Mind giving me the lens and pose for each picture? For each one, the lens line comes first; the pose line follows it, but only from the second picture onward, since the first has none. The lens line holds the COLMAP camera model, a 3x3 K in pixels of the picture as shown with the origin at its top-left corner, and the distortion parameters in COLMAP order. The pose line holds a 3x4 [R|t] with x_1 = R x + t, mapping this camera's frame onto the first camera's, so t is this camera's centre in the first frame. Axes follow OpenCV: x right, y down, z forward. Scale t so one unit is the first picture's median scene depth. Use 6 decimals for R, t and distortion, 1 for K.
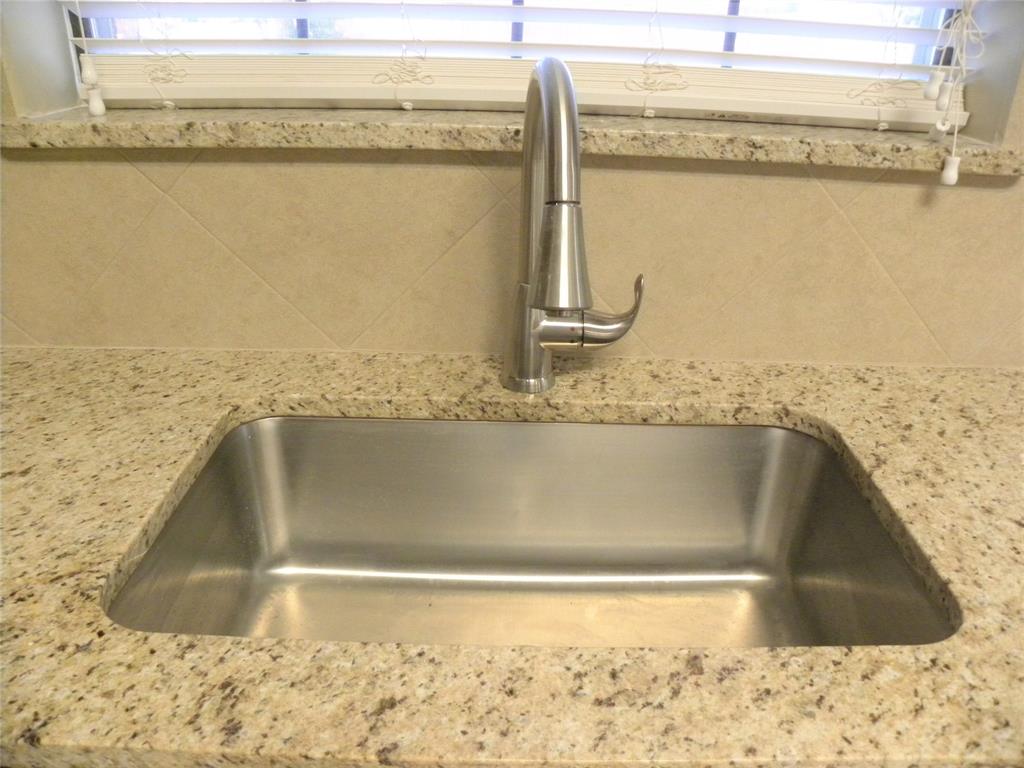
lens RADIAL K [[772.2, 0, 512.0], [0, 772.2, 384.0], [0, 0, 1]] dist [-0.151770, 0.086373]
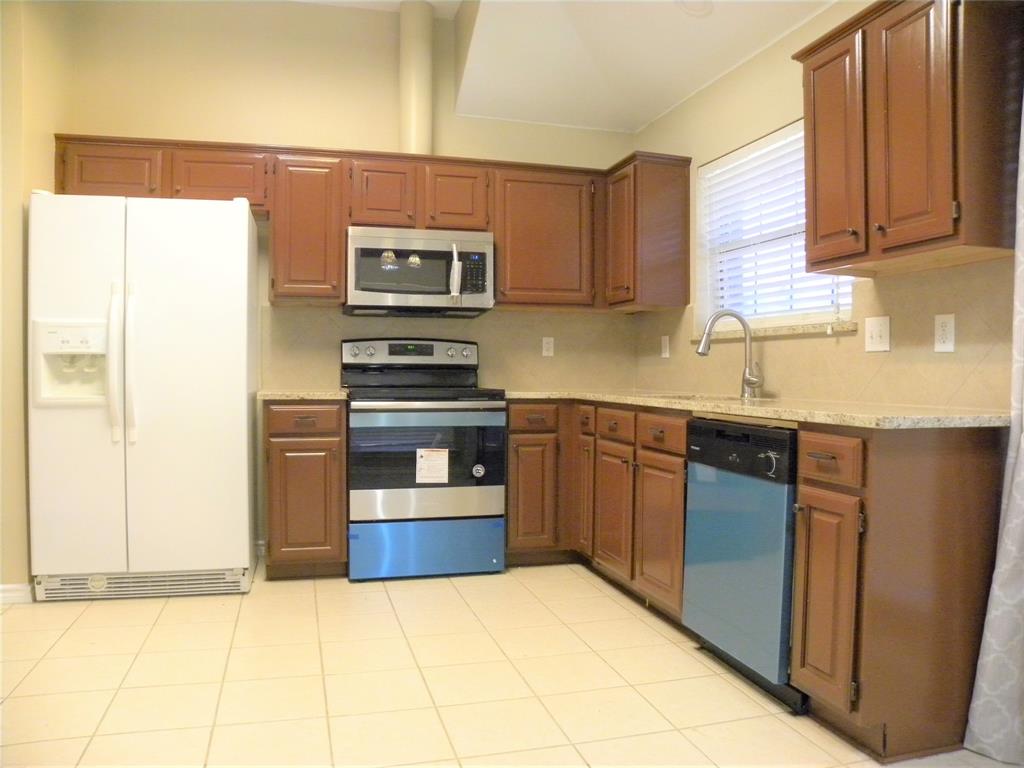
lens RADIAL K [[772.2, 0, 512.0], [0, 772.2, 384.0], [0, 0, 1]] dist [-0.151770, 0.086373]
pose [[0.262816, -0.009372, -0.964801, 3.230219], [-0.400293, 0.908775, -0.117869, 0.818112], [0.877891, 0.417181, 0.235089, -0.842542]]
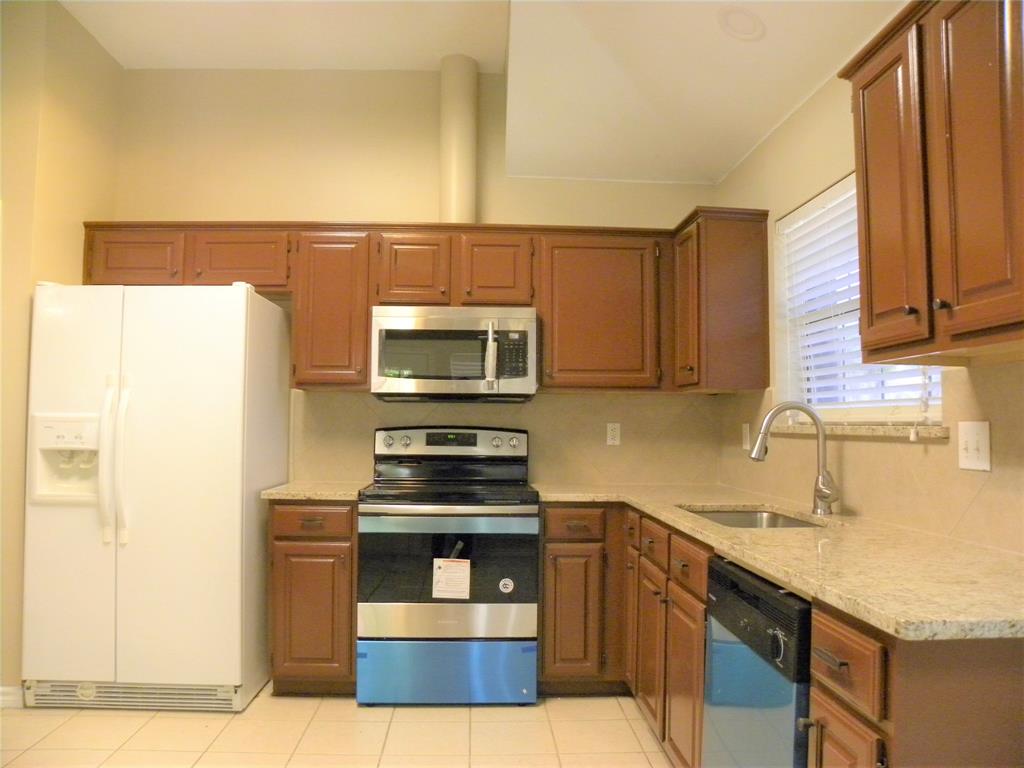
lens RADIAL K [[772.2, 0, 512.0], [0, 772.2, 384.0], [0, 0, 1]] dist [-0.151770, 0.086373]
pose [[0.043881, -0.079164, -0.995895, 2.787793], [-0.422446, 0.901878, -0.090304, 0.302747], [0.905325, 0.424675, 0.006132, -0.237189]]
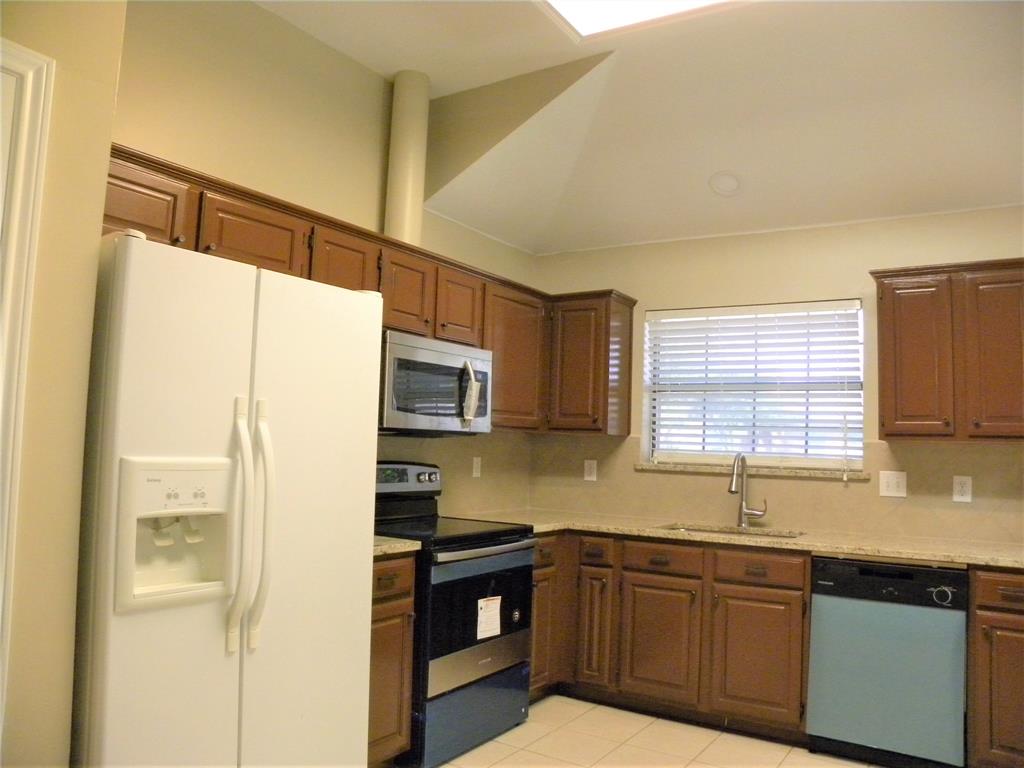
lens RADIAL K [[775.9, 0, 512.0], [0, 775.9, 384.0], [0, 0, 1]] dist [-0.154460, 0.096007]
pose [[0.832343, -0.041199, -0.552727, 1.336255], [-0.242034, 0.870112, -0.429331, 1.449595], [0.498623, 0.491129, 0.714260, -3.063892]]
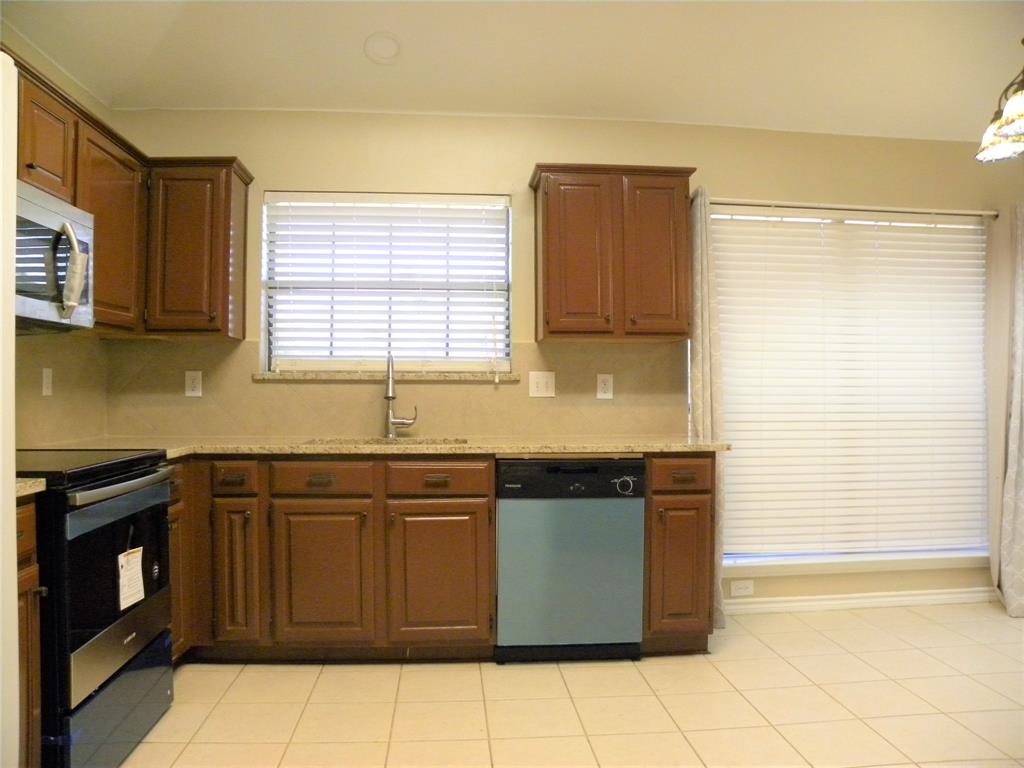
lens RADIAL K [[775.9, 0, 512.0], [0, 775.9, 384.0], [0, 0, 1]] dist [-0.154460, 0.096007]
pose [[0.996996, -0.025165, 0.073250, 0.355595], [0.053649, 0.906503, -0.418778, 1.417116], [-0.055862, 0.421449, 0.905130, -2.650608]]
